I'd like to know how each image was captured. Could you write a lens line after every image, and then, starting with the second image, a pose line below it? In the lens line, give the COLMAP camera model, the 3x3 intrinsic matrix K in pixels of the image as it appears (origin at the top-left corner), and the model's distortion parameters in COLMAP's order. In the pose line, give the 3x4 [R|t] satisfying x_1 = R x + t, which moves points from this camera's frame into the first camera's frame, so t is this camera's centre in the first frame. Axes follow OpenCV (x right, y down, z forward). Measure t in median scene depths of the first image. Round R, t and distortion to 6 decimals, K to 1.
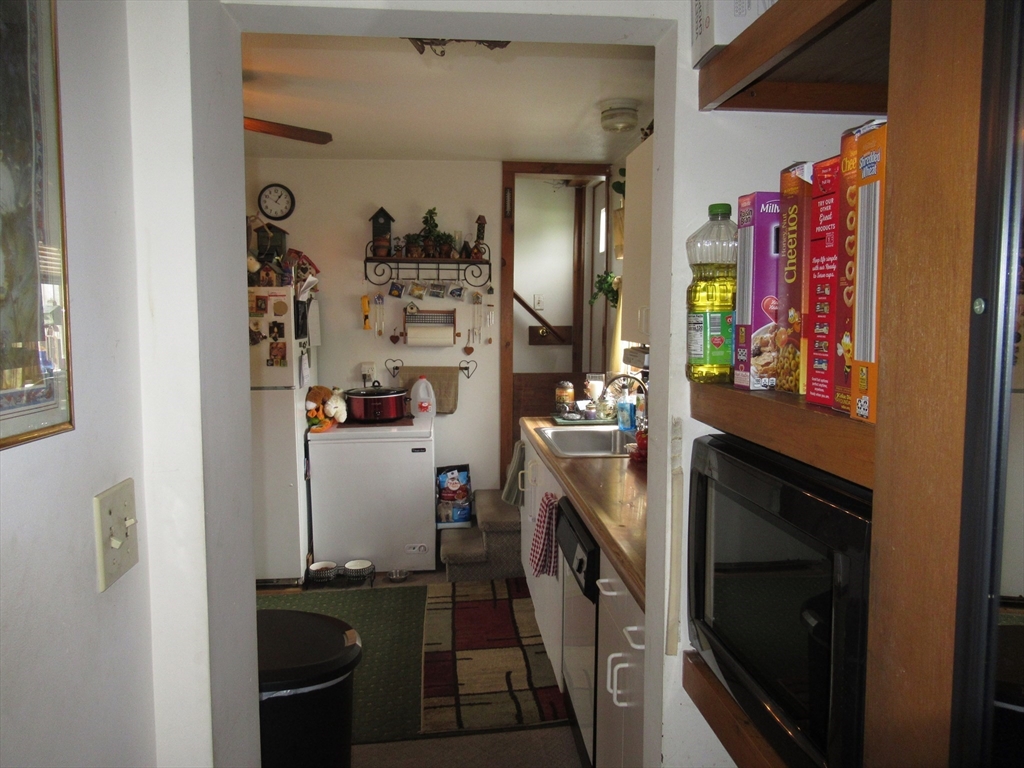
lens RADIAL K [[763.9, 0, 512.7], [0, 763.9, 384.7], [0, 0, 1]] dist [-0.010945, 0.008976]
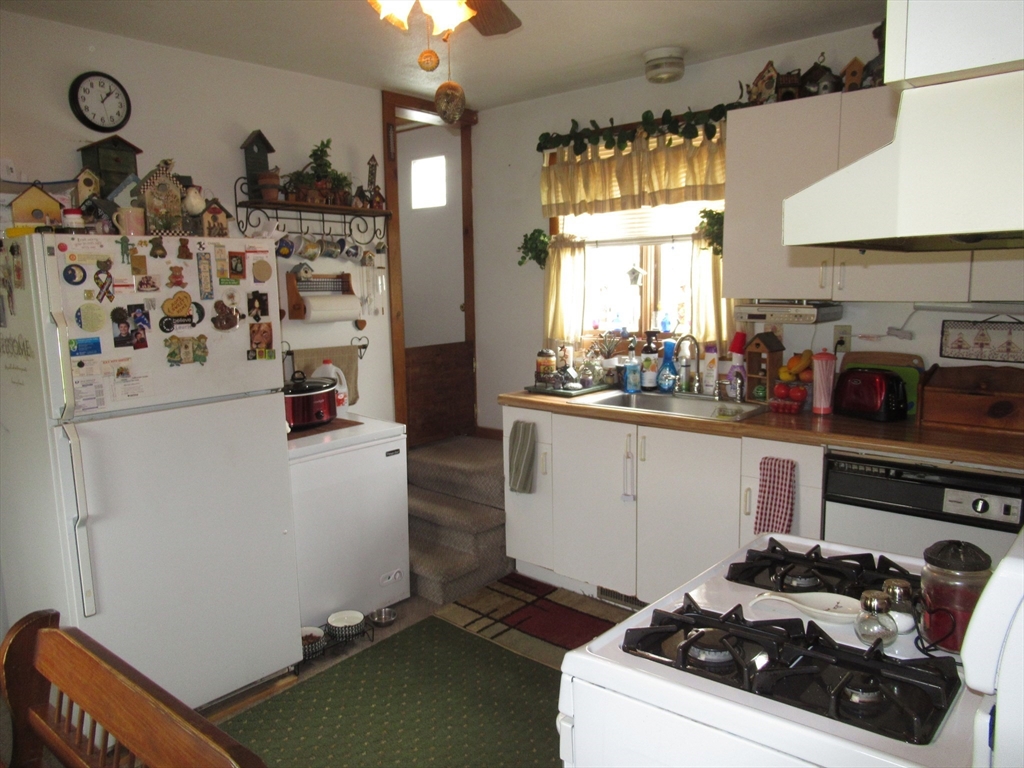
lens RADIAL K [[763.9, 0, 511.7], [0, 763.9, 388.8], [0, 0, 1]] dist [-0.010945, 0.008976]
pose [[0.731283, -0.110658, 0.673038, -0.506138], [0.079890, 0.993856, 0.076601, -0.027368], [-0.677380, -0.002248, 0.735630, 0.311774]]
